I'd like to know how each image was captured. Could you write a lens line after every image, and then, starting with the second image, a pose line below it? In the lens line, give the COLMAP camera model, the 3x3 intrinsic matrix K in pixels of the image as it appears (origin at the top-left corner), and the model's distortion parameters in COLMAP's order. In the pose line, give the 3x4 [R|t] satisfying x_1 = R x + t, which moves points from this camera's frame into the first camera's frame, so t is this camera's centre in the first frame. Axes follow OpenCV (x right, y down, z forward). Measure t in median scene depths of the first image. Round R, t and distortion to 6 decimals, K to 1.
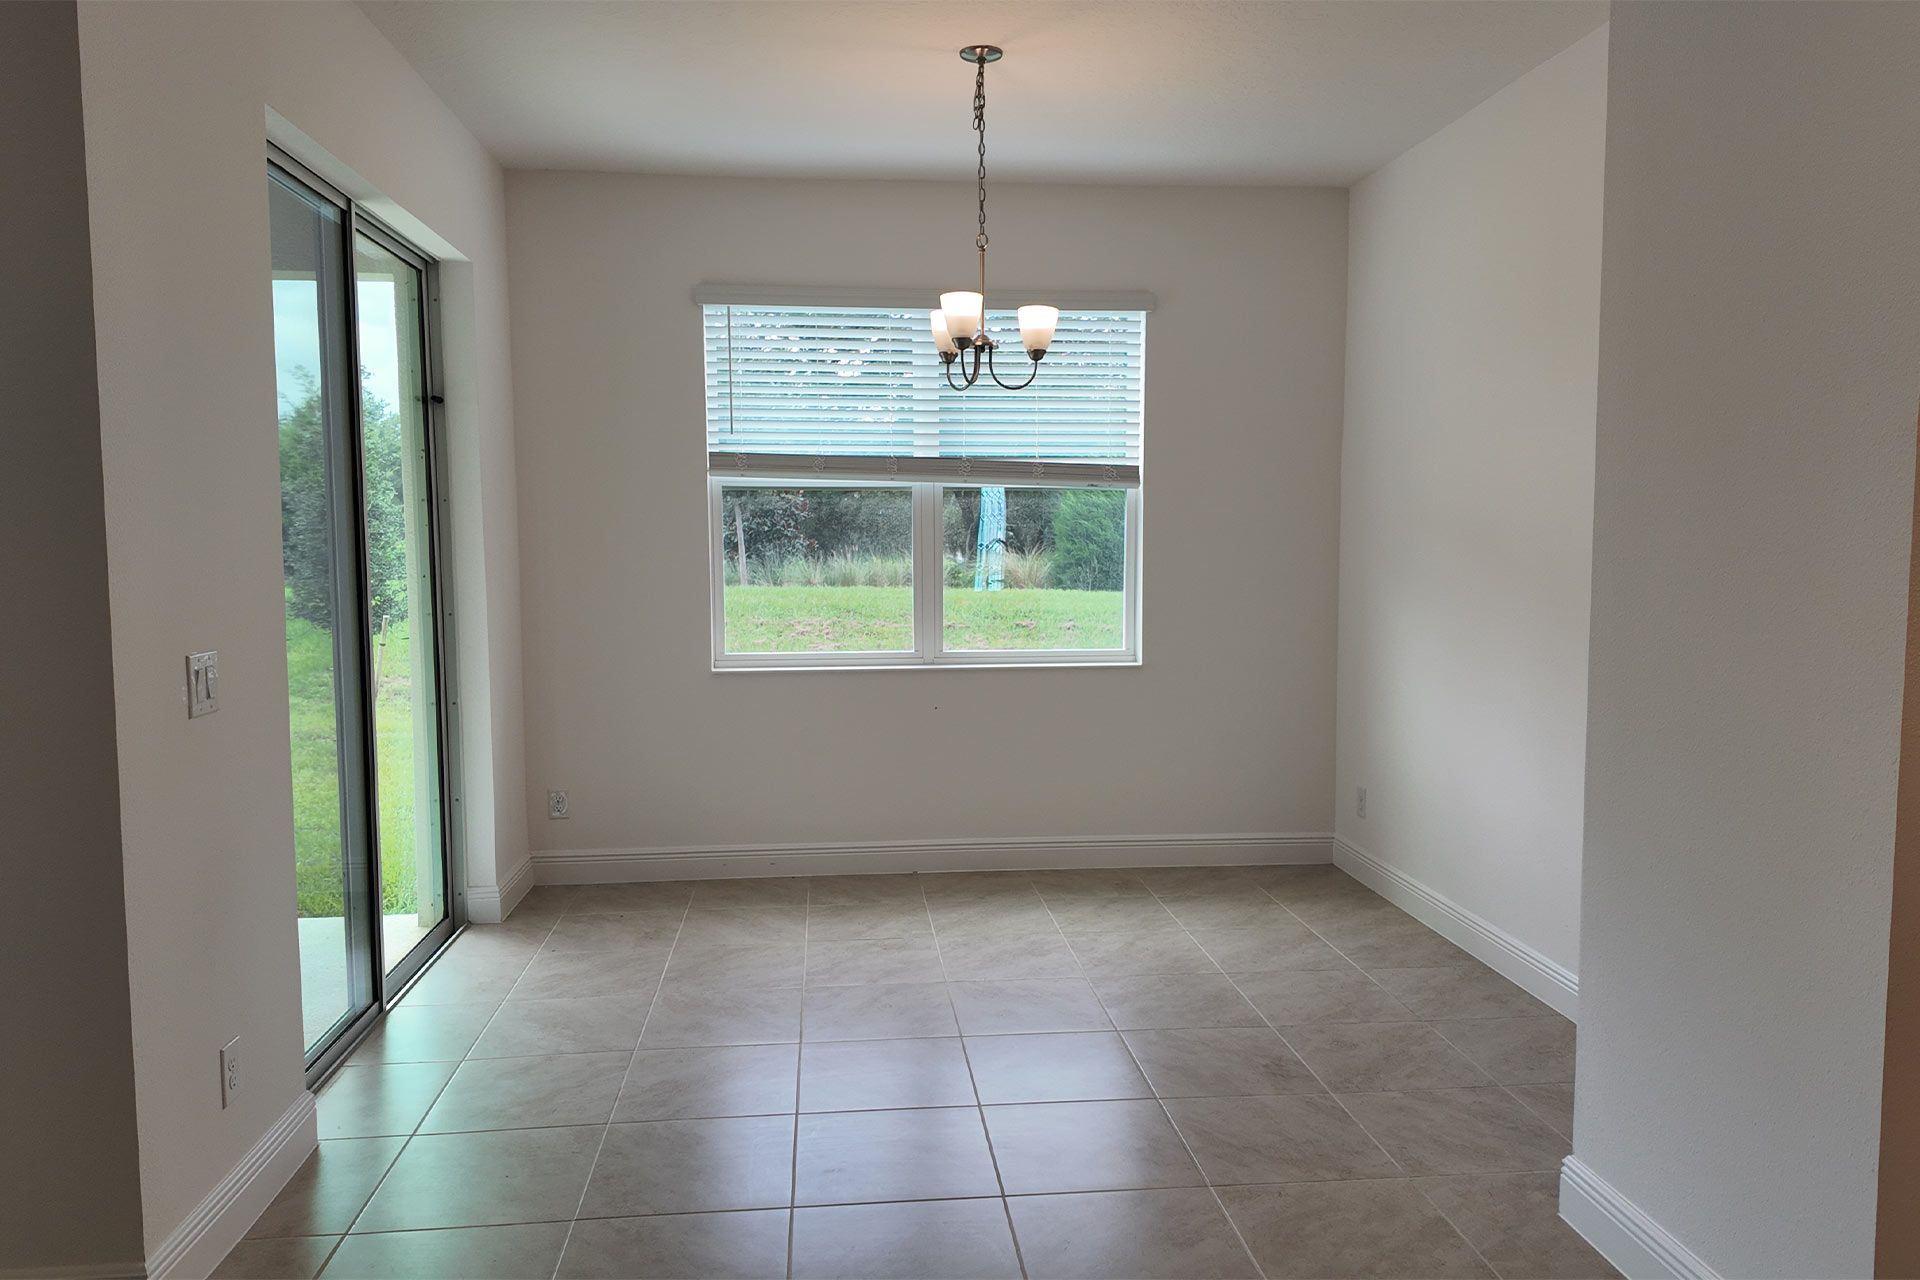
lens RADIAL K [[1335.0, 0, 964.7], [0, 1335.0, 636.6], [0, 0, 1]] dist [0.153669, -0.227250]
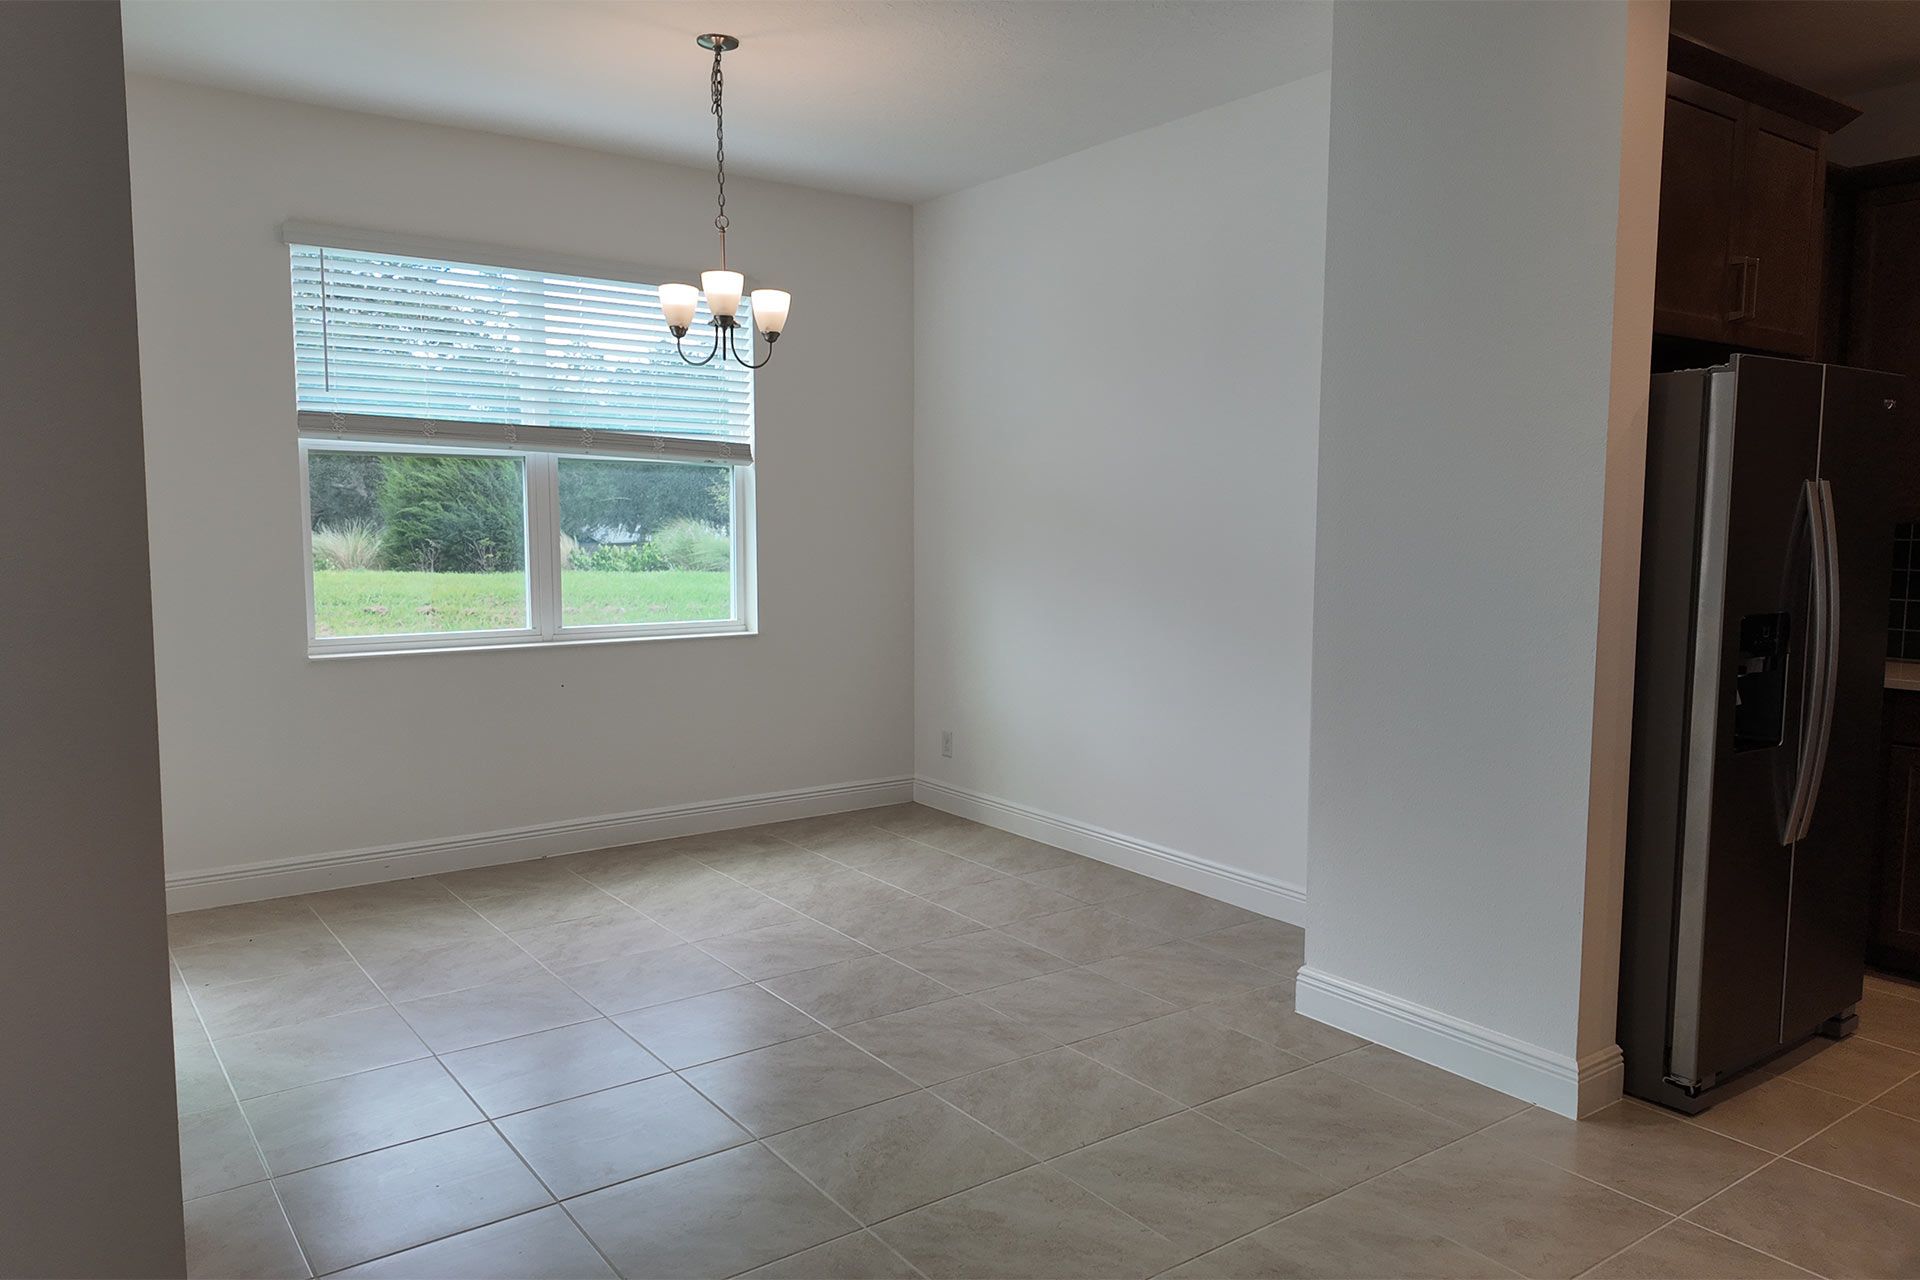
lens RADIAL K [[1335.0, 0, 964.7], [0, 1335.0, 636.6], [0, 0, 1]] dist [0.153669, -0.227250]
pose [[0.863775, -0.040590, 0.502241, -0.272666], [0.033785, 0.999173, 0.022646, 0.005524], [-0.502745, -0.002593, 0.864431, 0.004157]]
